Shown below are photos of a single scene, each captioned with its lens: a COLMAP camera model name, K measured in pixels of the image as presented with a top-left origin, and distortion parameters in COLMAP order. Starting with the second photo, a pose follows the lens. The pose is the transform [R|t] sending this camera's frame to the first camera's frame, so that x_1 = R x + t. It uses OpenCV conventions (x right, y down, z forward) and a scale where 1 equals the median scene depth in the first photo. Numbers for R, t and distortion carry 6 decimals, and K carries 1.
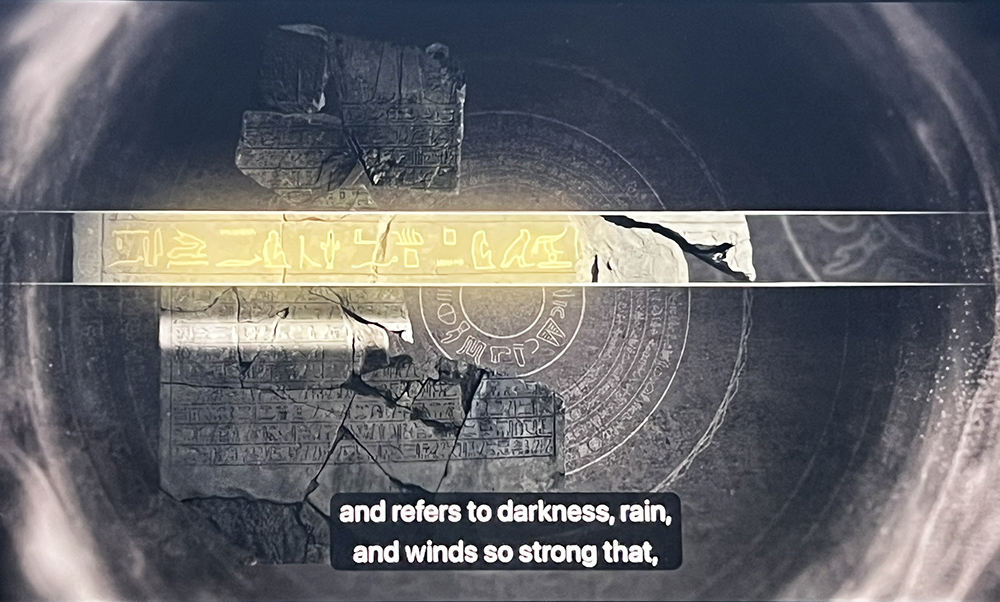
lens RADIAL K [[2129.3, 0, 494.2], [0, 2129.3, 309.9], [0, 0, 1]] dist [0.017165, 0.000000]
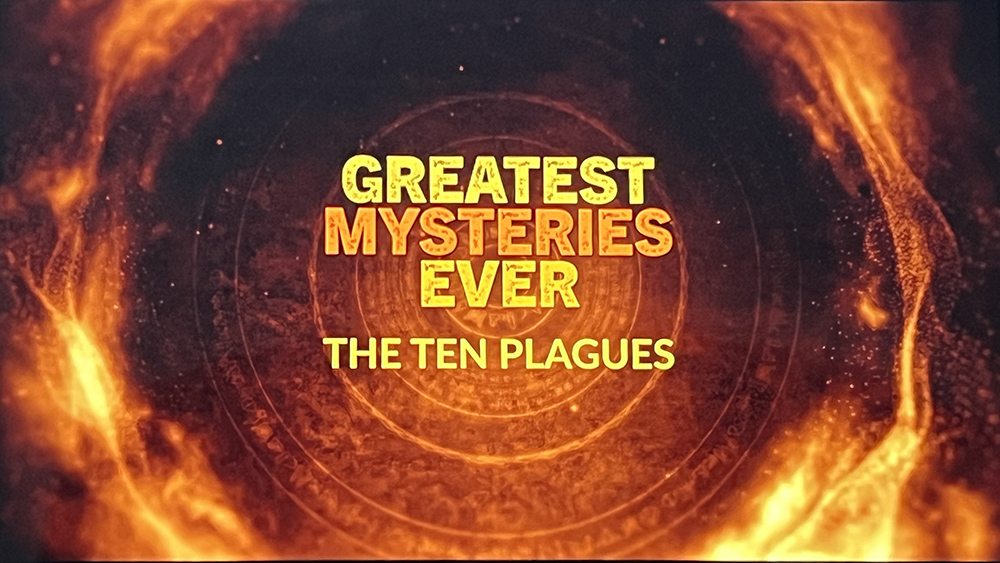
lens RADIAL K [[2471.1, 0, 500.6], [0, 2471.1, 281.4], [0, 0, 1]] dist [-0.005454, 0.000000]
pose [[0.999994, 0.002587, -0.002473, 0.008337], [-0.002602, 0.999980, -0.005776, 0.005817], [0.002458, 0.005783, 0.999980, -0.554729]]
